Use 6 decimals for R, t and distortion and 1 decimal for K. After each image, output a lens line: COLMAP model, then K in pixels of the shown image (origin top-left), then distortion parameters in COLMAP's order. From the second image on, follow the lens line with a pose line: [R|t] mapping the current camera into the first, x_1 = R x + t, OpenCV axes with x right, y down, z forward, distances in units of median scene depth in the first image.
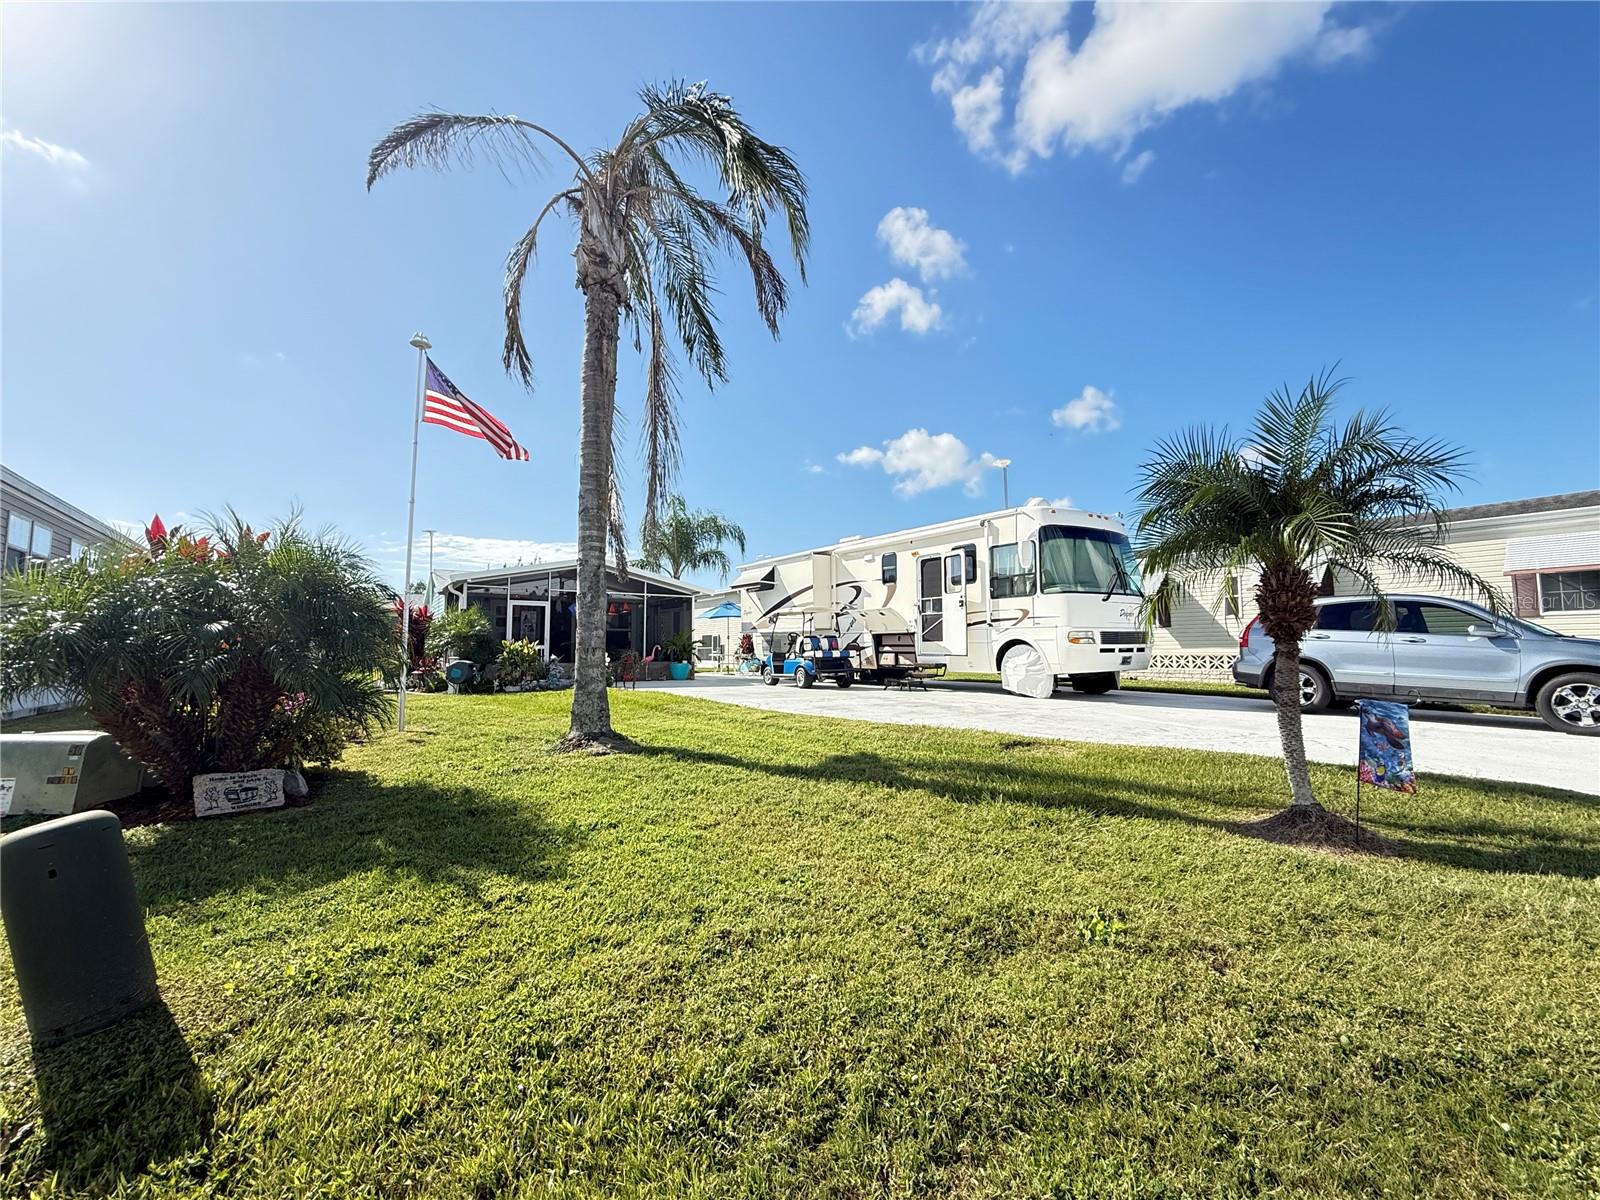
lens RADIAL K [[644.2, 0, 810.4], [0, 644.2, 601.8], [0, 0, 1]] dist [0.015971, -0.000114]
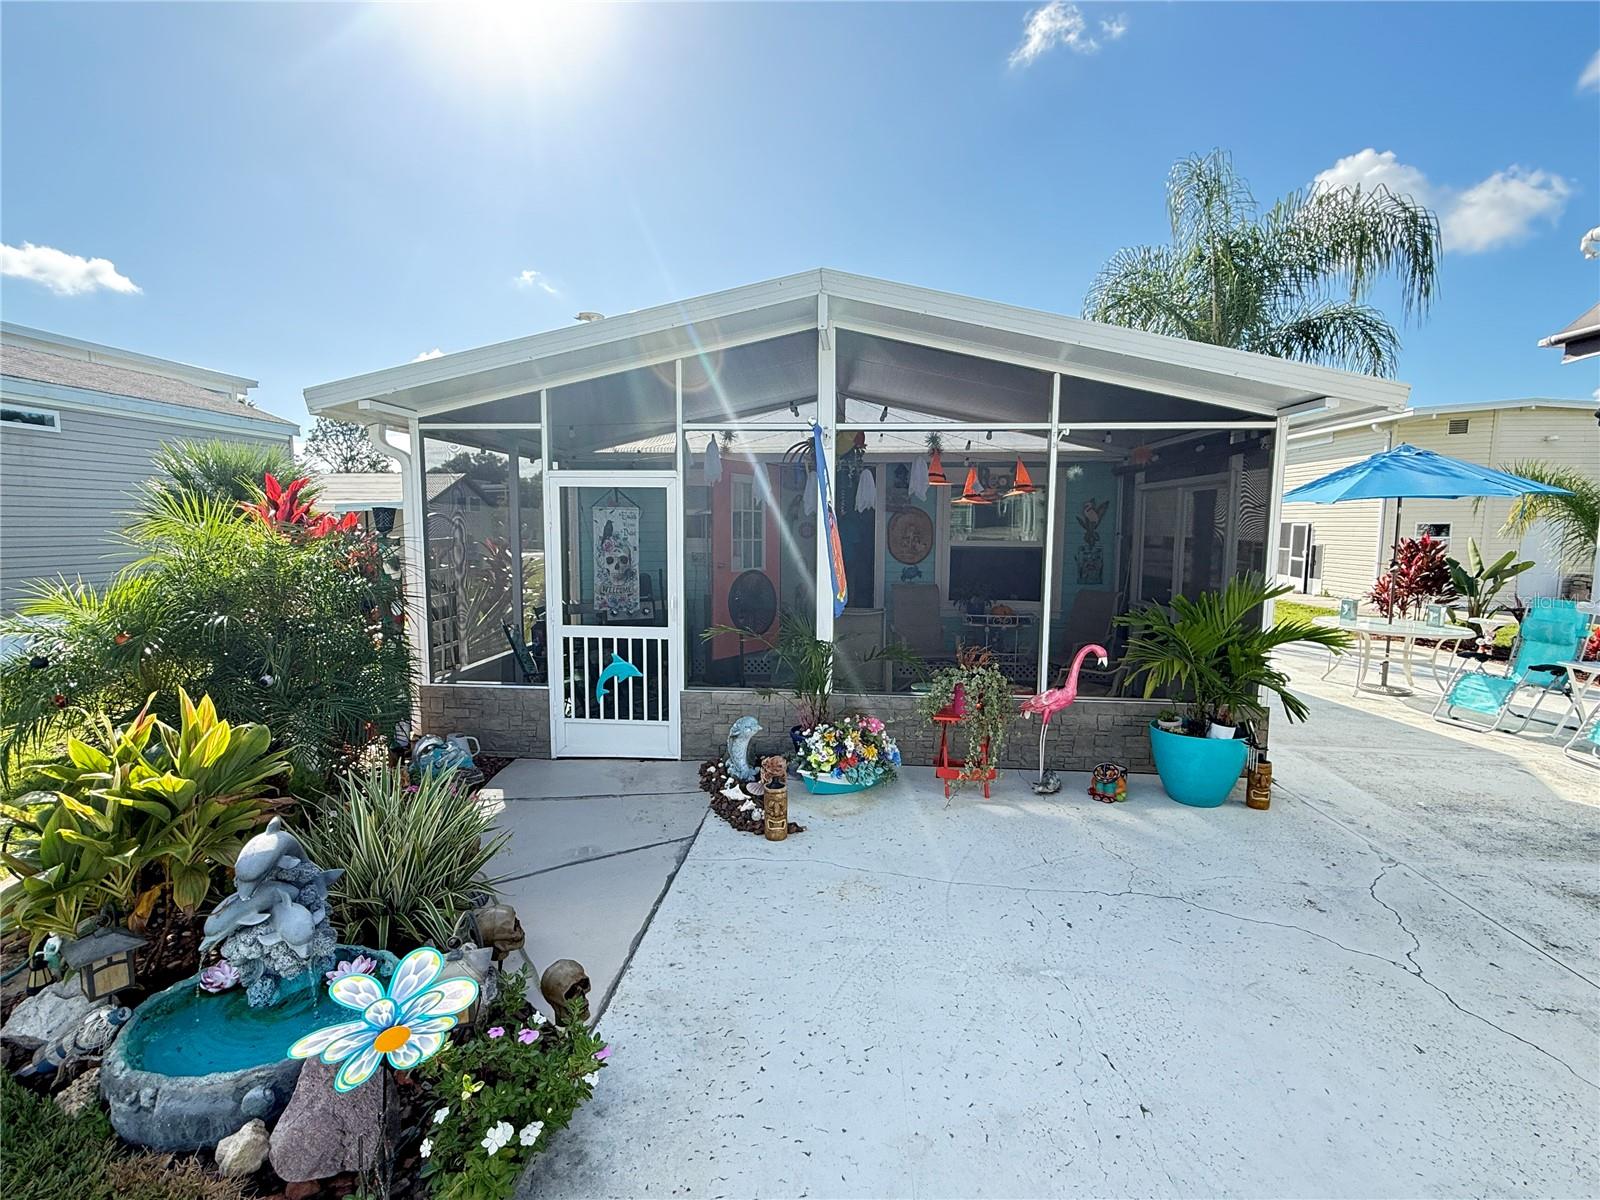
lens RADIAL K [[756.2, 0, 793.1], [0, 756.2, 600.3], [0, 0, 1]] dist [-0.001408, -0.002062]
pose [[0.752237, 0.080672, -0.653936, -0.146438], [0.035455, 0.986083, 0.162432, 0.003391], [0.657938, -0.145373, 0.738907, 0.749133]]
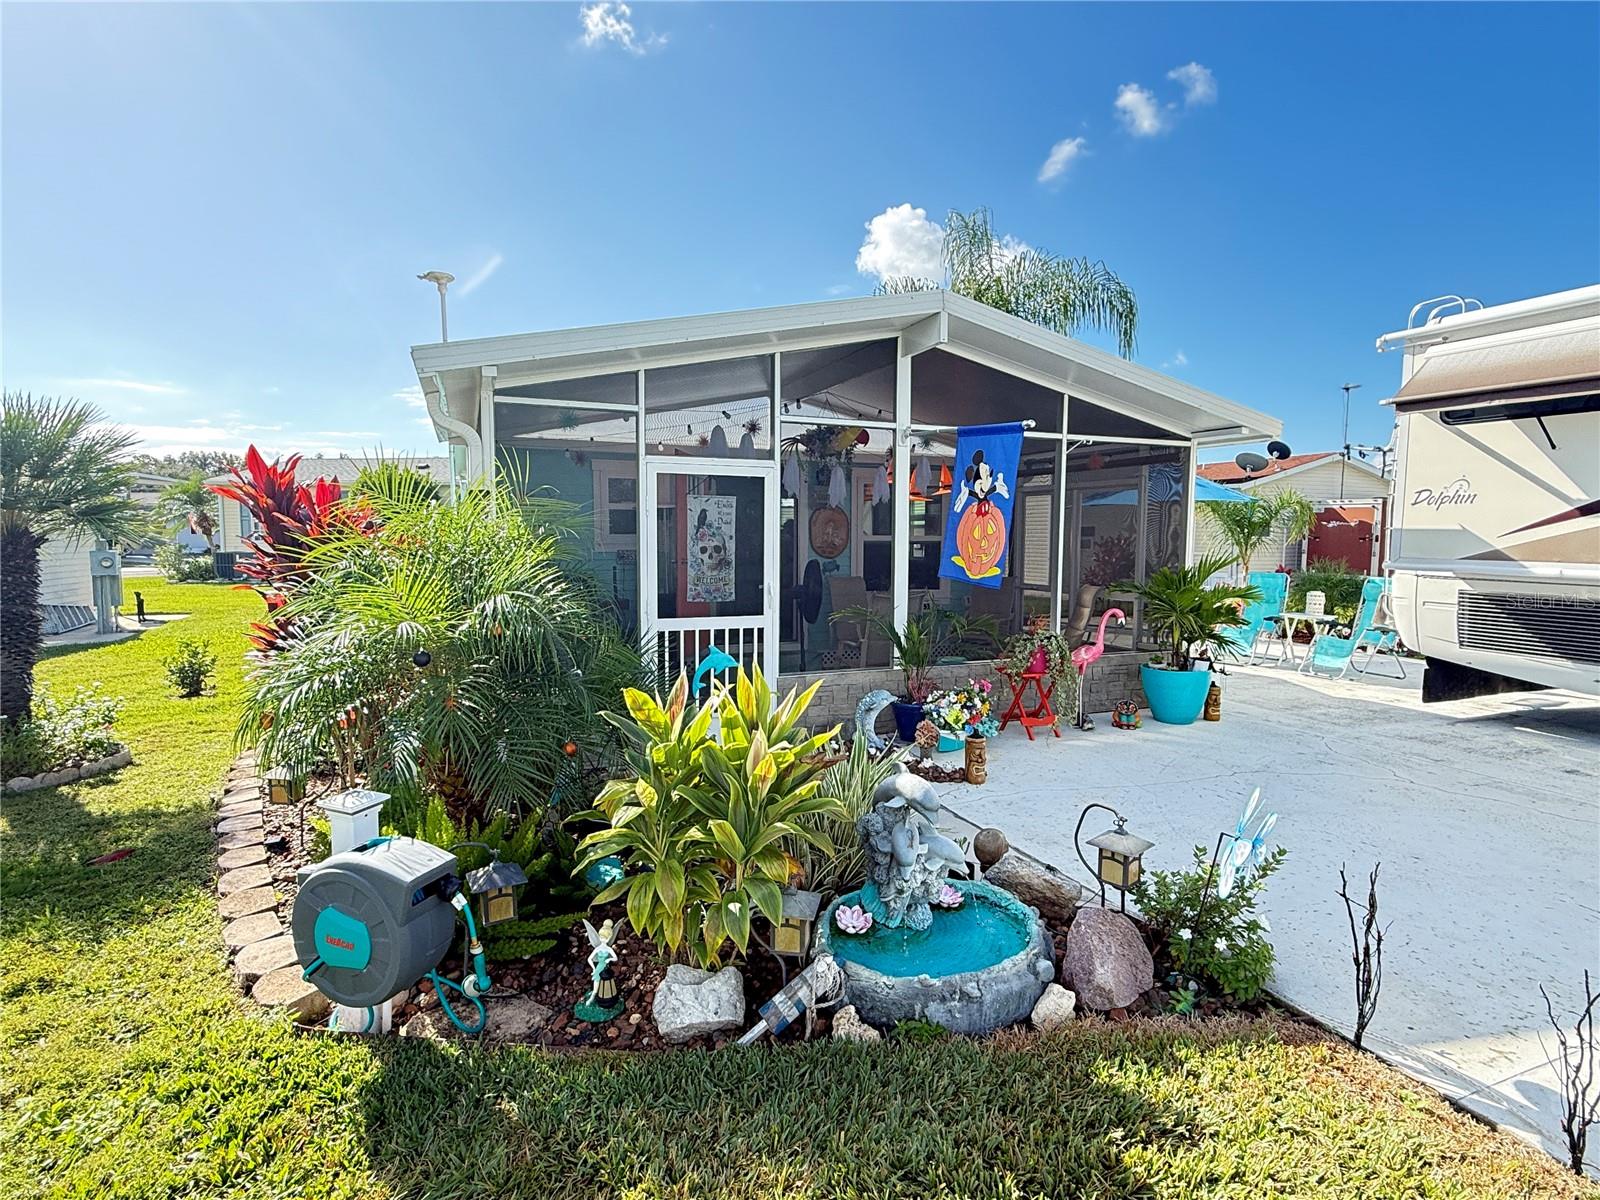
lens RADIAL K [[822.1, 0, 799.4], [0, 822.1, 602.0], [0, 0, 1]] dist [0.000940, 0.001105]
pose [[0.970920, 0.034097, -0.236962, -0.293417], [0.003572, 0.987632, 0.156749, 0.004207], [0.239376, -0.153037, 0.958790, 0.620242]]
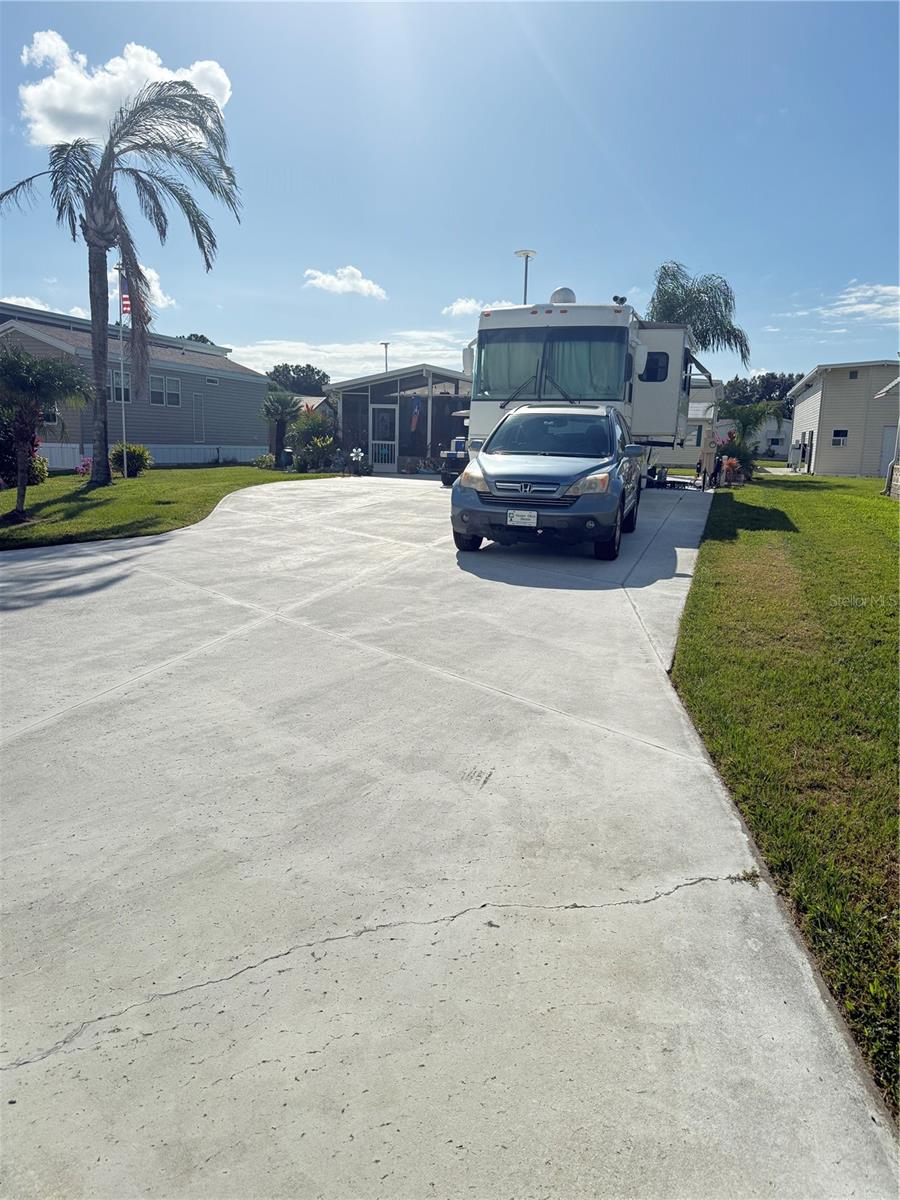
lens RADIAL K [[881.3, 0, 433.2], [0, 881.3, 634.7], [0, 0, 1]] dist [0.065851, 0.000030]
pose [[0.581260, 0.198033, -0.789253, 0.984399], [0.026025, 0.964914, 0.261274, -0.015205], [0.813301, -0.172409, 0.555712, 0.050363]]
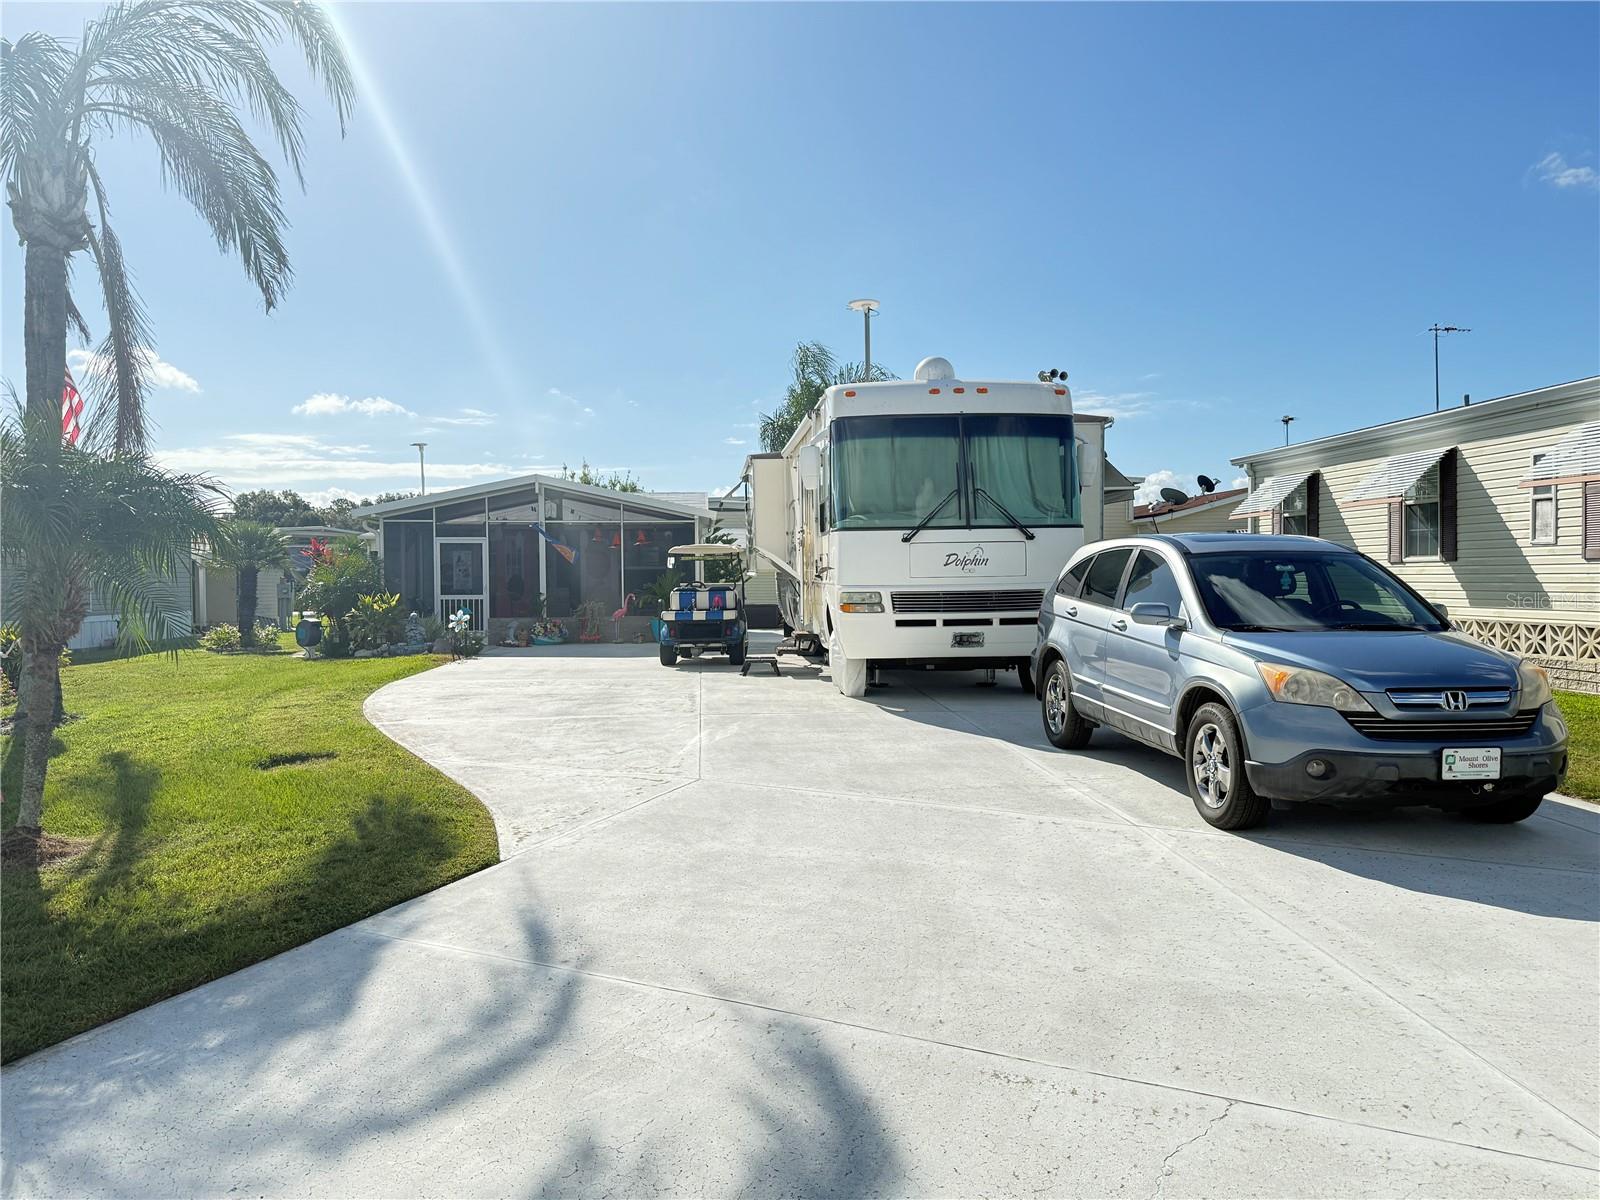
lens RADIAL K [[1175.0, 0, 803.9], [0, 1175.0, 600.3], [0, 0, 1]] dist [0.065851, 0.000030]
pose [[0.856874, 0.009004, -0.515447, 0.591729], [0.040574, 0.995568, 0.084842, -0.027227], [0.513926, -0.093613, 0.852711, 0.009790]]
